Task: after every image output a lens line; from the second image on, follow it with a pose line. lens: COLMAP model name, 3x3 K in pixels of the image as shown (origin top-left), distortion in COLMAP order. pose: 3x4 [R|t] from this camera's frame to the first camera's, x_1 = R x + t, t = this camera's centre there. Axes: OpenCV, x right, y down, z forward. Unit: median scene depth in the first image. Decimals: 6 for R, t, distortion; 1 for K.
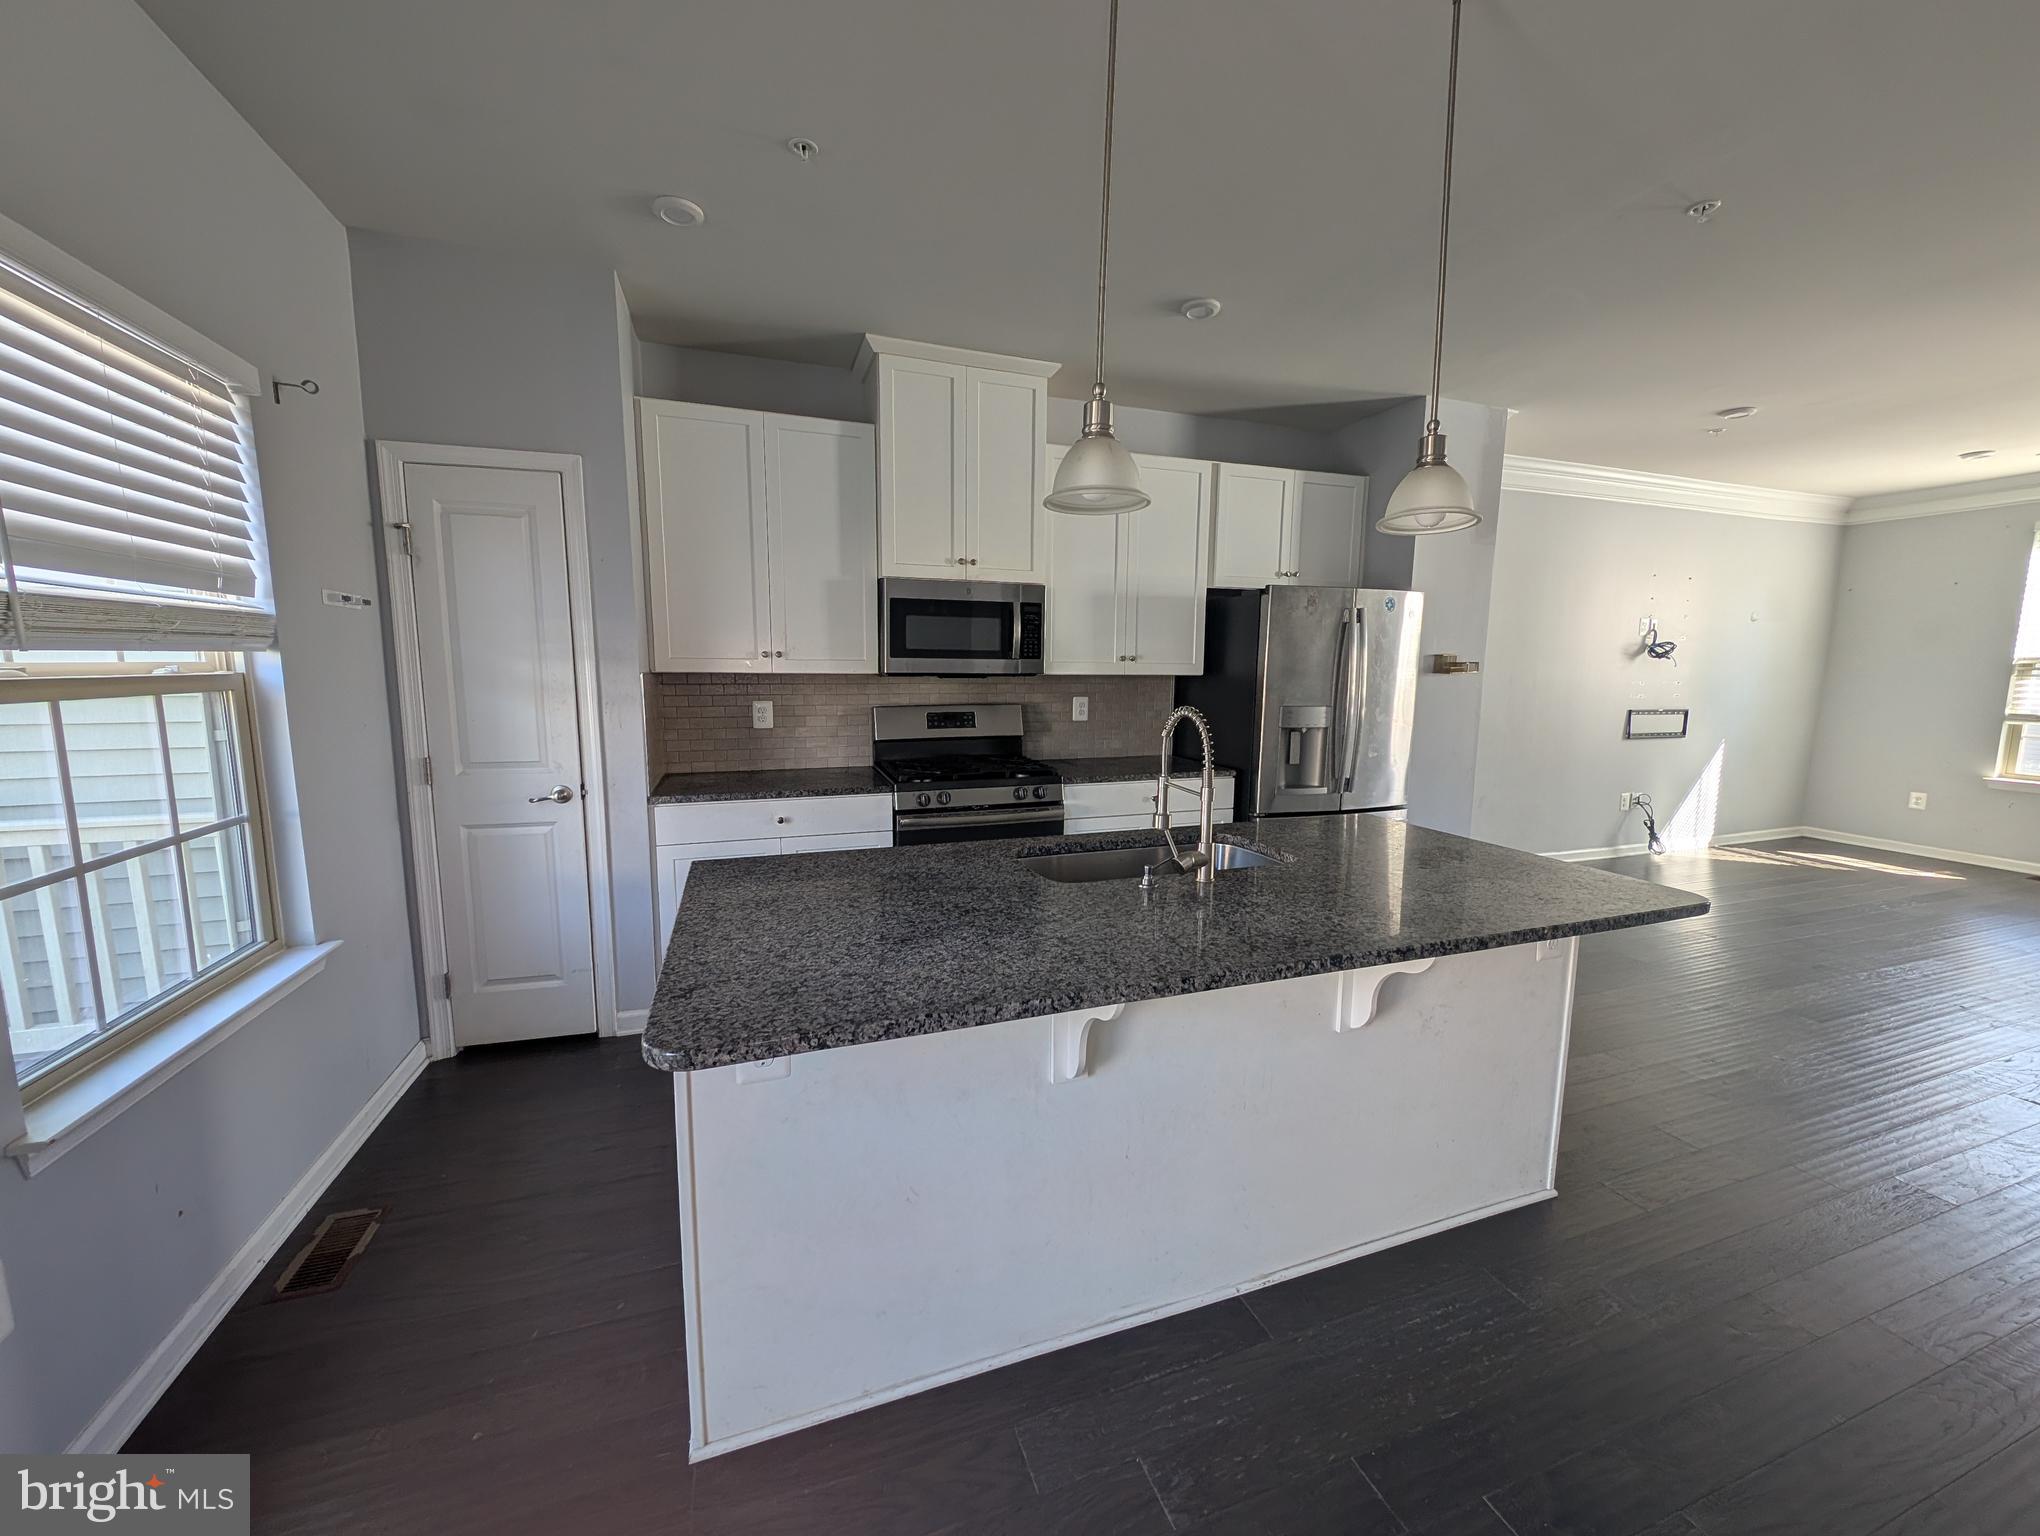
lens RADIAL K [[775.2, 0, 1019.8], [0, 775.2, 760.7], [0, 0, 1]] dist [-0.001210, 0.000226]
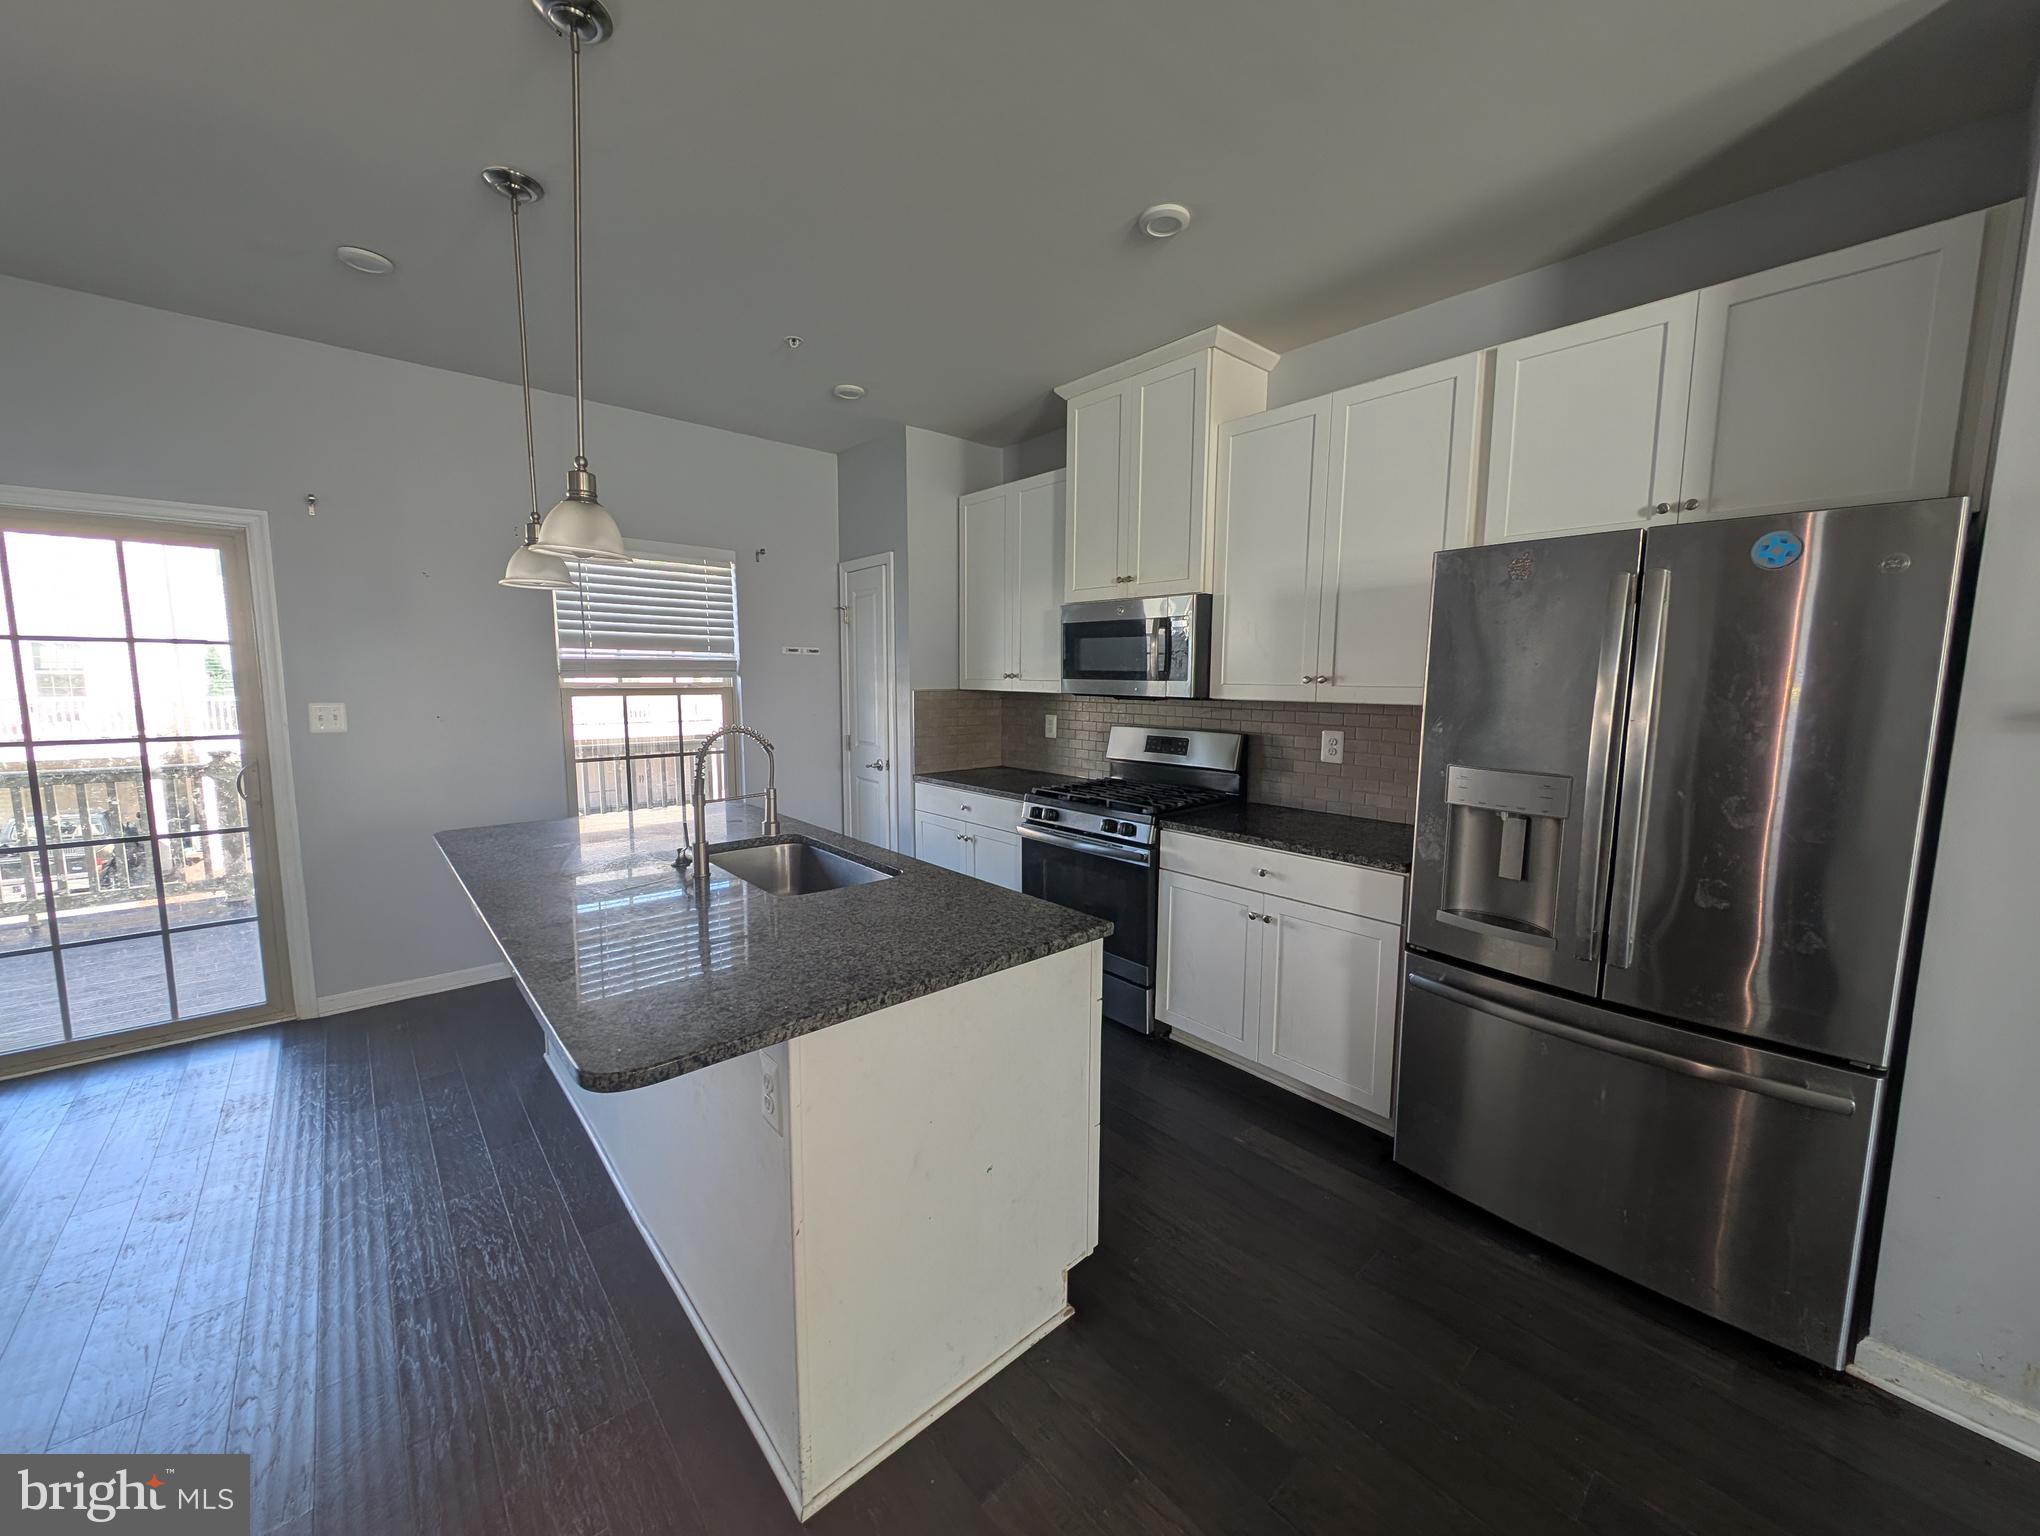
lens RADIAL K [[775.2, 0, 1019.8], [0, 775.2, 760.7], [0, 0, 1]] dist [-0.001210, 0.000226]
pose [[0.368746, 0.098100, -0.924339, 0.808679], [-0.117488, 0.991359, 0.058343, -0.075925], [0.922075, 0.087085, 0.377085, 0.545984]]
